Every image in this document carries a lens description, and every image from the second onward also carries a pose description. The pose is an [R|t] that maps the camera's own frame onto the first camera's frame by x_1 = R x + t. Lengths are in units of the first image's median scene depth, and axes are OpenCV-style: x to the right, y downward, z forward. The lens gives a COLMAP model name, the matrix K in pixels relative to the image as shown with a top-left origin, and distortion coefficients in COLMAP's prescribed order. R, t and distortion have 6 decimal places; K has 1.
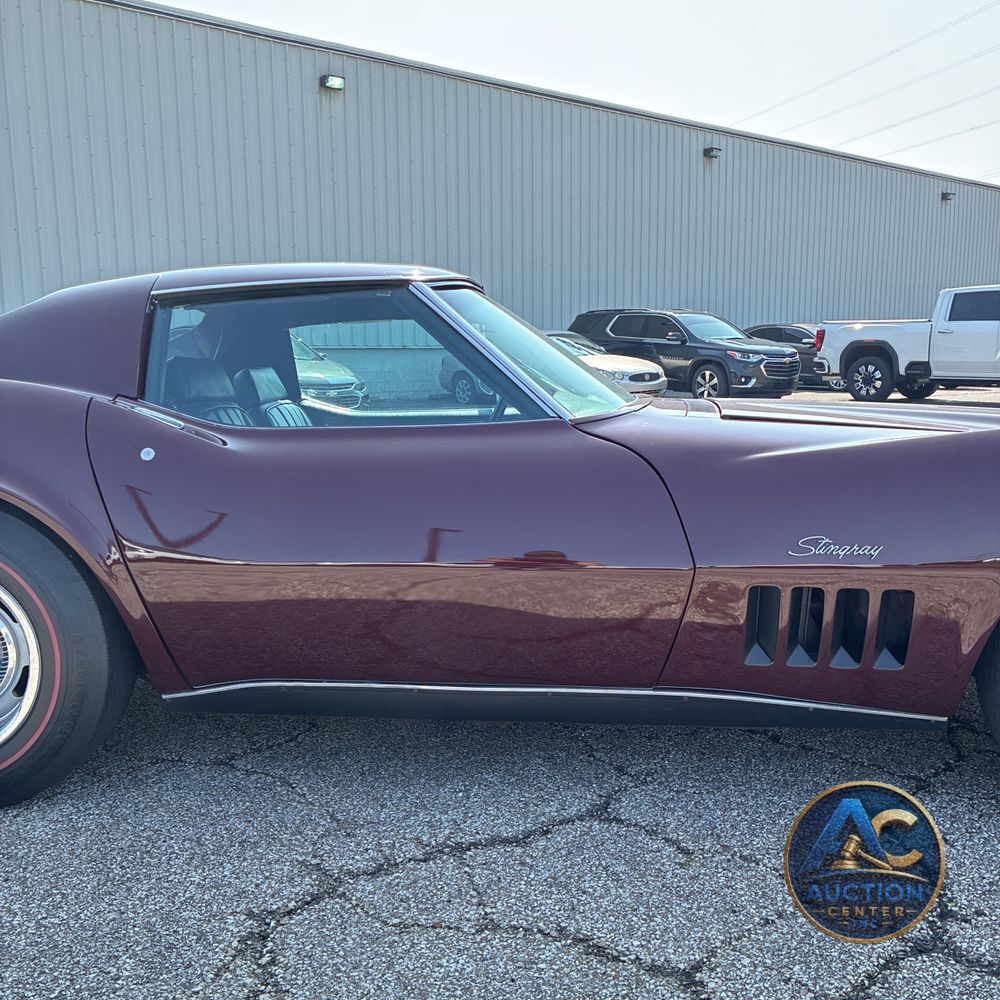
lens RADIAL K [[990.6, 0, 498.2], [0, 990.6, 509.0], [0, 0, 1]] dist [0.022396, 0.000000]
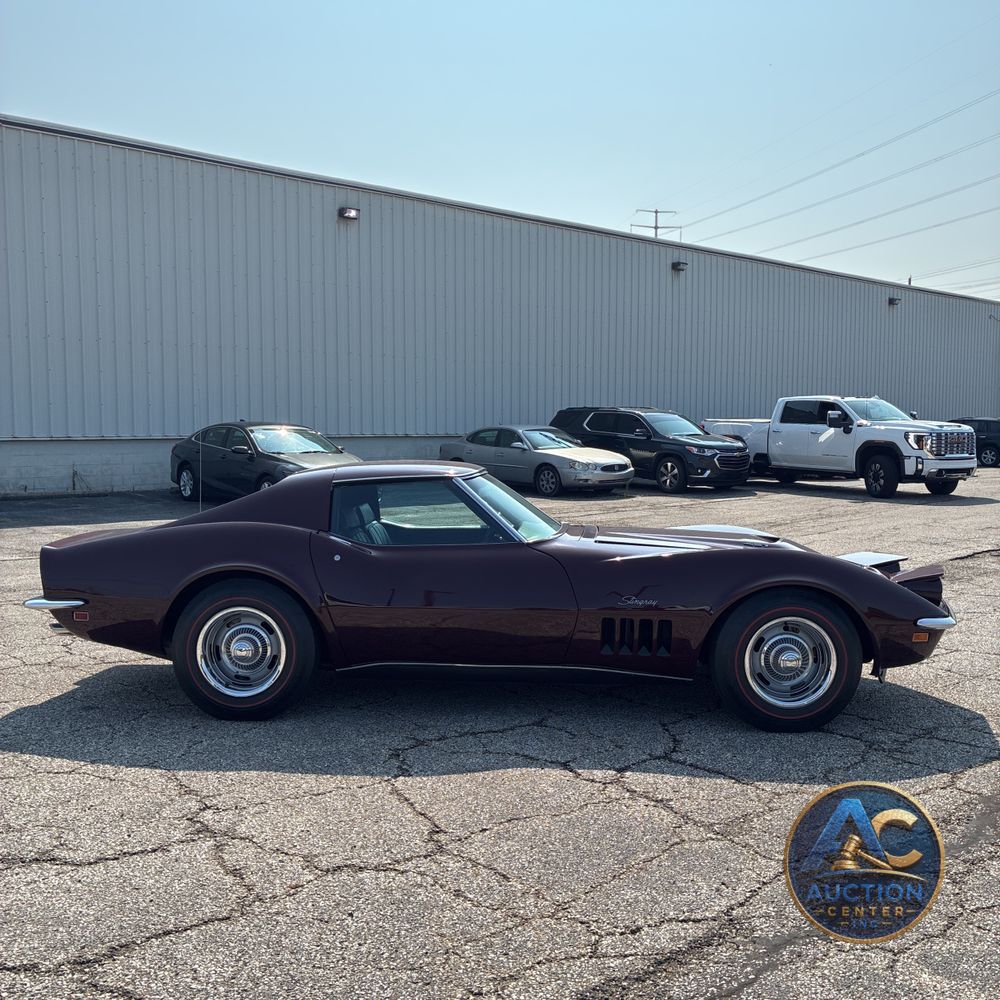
lens RADIAL K [[1004.0, 0, 496.8], [0, 1004.0, 499.0], [0, 0, 1]] dist [0.018187, 0.000000]
pose [[0.999913, 0.009103, 0.009494, -0.001844], [-0.008319, 0.996791, -0.079617, -0.001321], [-0.010188, 0.079531, 0.996780, -0.171103]]
